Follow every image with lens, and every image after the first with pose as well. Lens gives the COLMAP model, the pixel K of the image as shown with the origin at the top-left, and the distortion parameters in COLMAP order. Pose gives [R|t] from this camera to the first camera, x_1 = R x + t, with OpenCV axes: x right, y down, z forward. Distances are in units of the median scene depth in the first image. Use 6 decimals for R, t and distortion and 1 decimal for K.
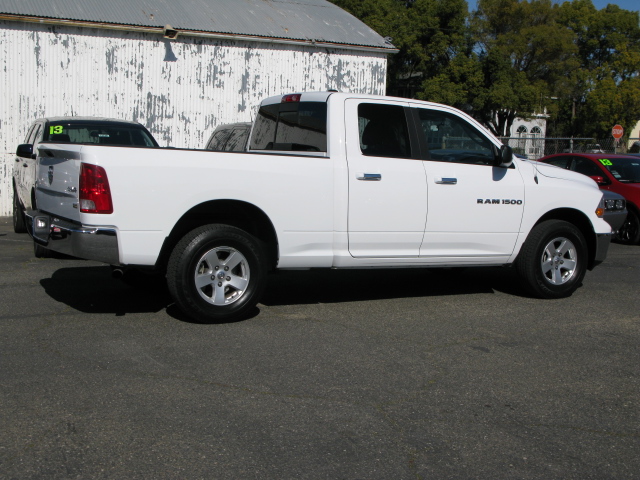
lens RADIAL K [[921.5, 0, 319.8], [0, 921.5, 239.7], [0, 0, 1]] dist [-0.060717, 0.000000]
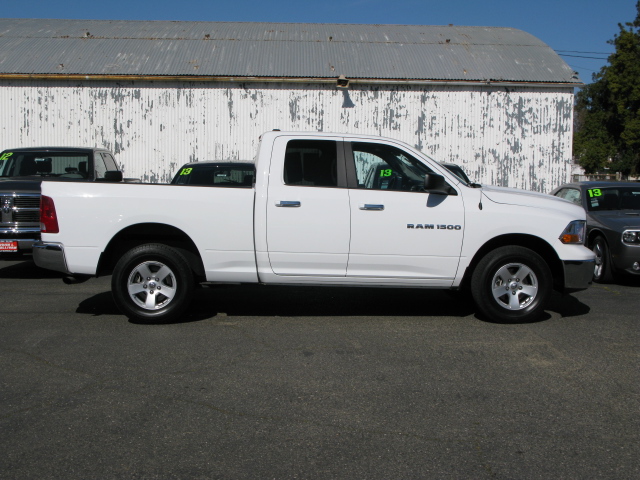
lens RADIAL K [[921.5, 0, 320.5], [0, 921.5, 242.4], [0, 0, 1]] dist [-0.060717, 0.000000]
pose [[0.908635, 0.006015, -0.417548, 0.289240], [-0.024771, 0.998912, -0.039515, 0.011864], [0.416856, 0.046247, 0.907795, -0.007119]]
